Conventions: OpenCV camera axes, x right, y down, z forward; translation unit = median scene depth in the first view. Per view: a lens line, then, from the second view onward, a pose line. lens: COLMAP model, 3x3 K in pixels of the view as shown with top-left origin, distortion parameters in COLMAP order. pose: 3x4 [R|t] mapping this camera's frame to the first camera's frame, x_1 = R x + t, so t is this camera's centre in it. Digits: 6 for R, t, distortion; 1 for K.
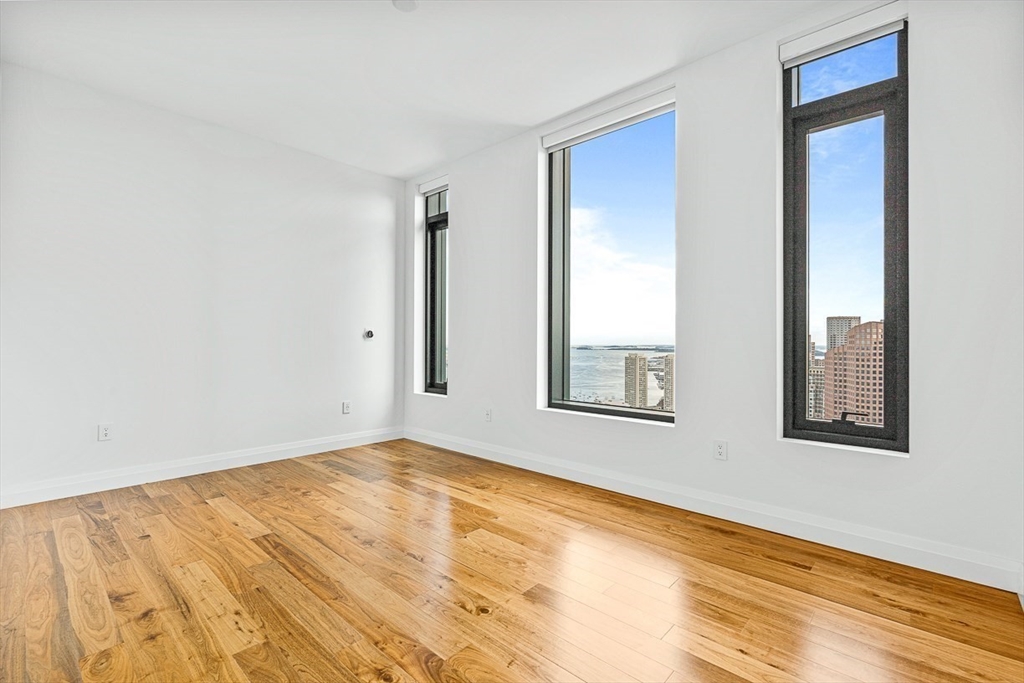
lens RADIAL K [[456.0, 0, 514.8], [0, 456.0, 341.6], [0, 0, 1]] dist [0.005420, 0.000580]
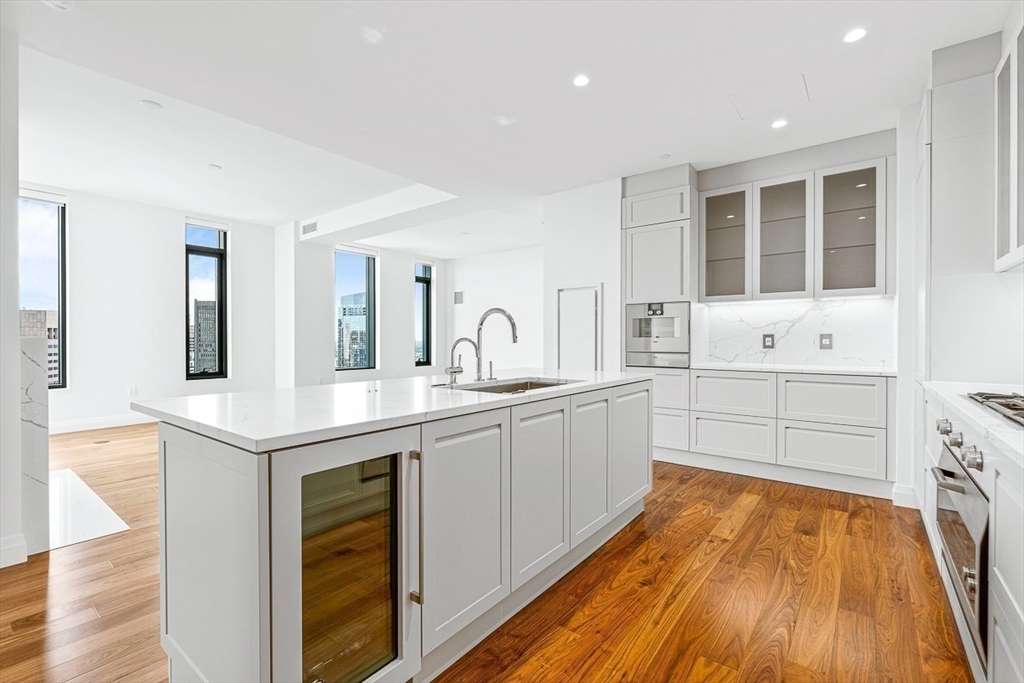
lens RADIAL K [[456.0, 0, 512.0], [0, 456.0, 340.1], [0, 0, 1]] dist [0.005420, 0.000580]
pose [[-0.094213, -0.003197, 0.995547, -0.381008], [-0.004638, 0.999985, 0.002773, -0.003363], [-0.995541, -0.004356, -0.094226, -0.092895]]
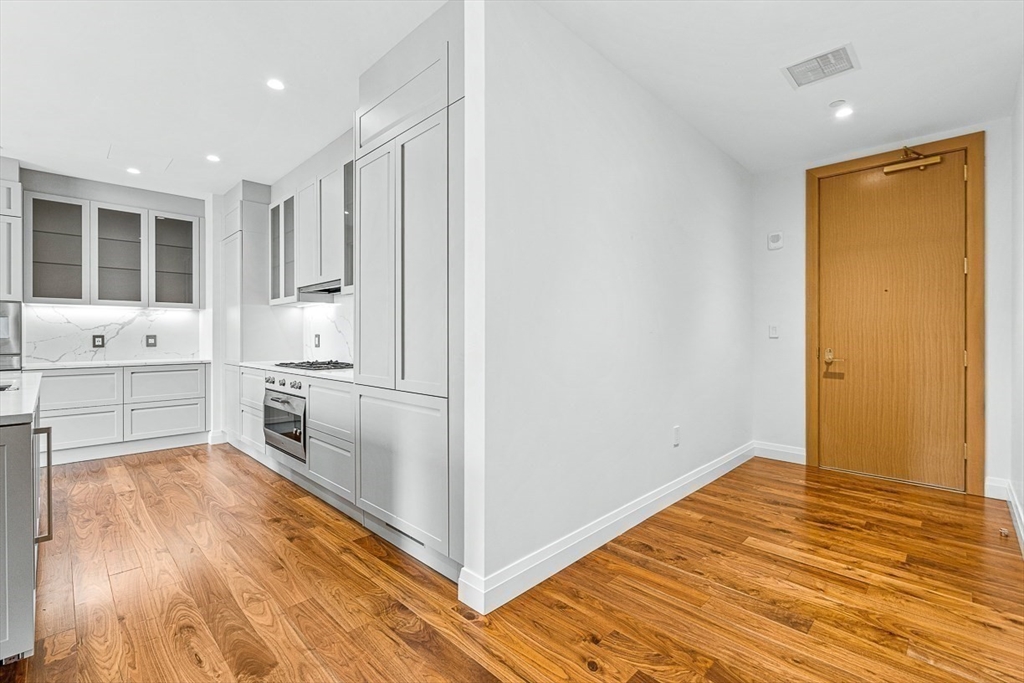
lens RADIAL K [[456.0, 0, 509.6], [0, 456.0, 337.8], [0, 0, 1]] dist [0.005420, 0.000580]
pose [[-0.999289, 0.001181, 0.037694, -0.538209], [0.001131, 0.999998, -0.001361, -0.007160], [-0.037696, -0.001317, -0.999288, 0.477986]]
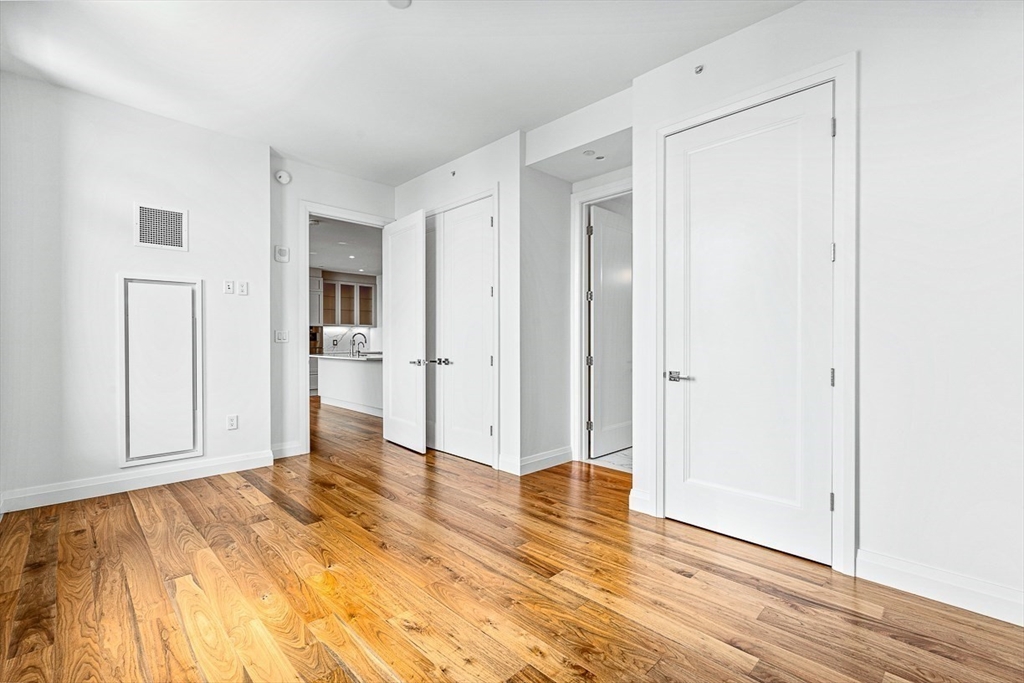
lens RADIAL K [[456.0, 0, 514.6], [0, 456.0, 340.0], [0, 0, 1]] dist [0.005420, 0.000580]
pose [[-0.998376, 0.000573, 0.056958, -0.606079], [0.000760, 0.999994, 0.003260, -0.026681], [-0.056955, 0.003298, -0.998371, 2.163050]]
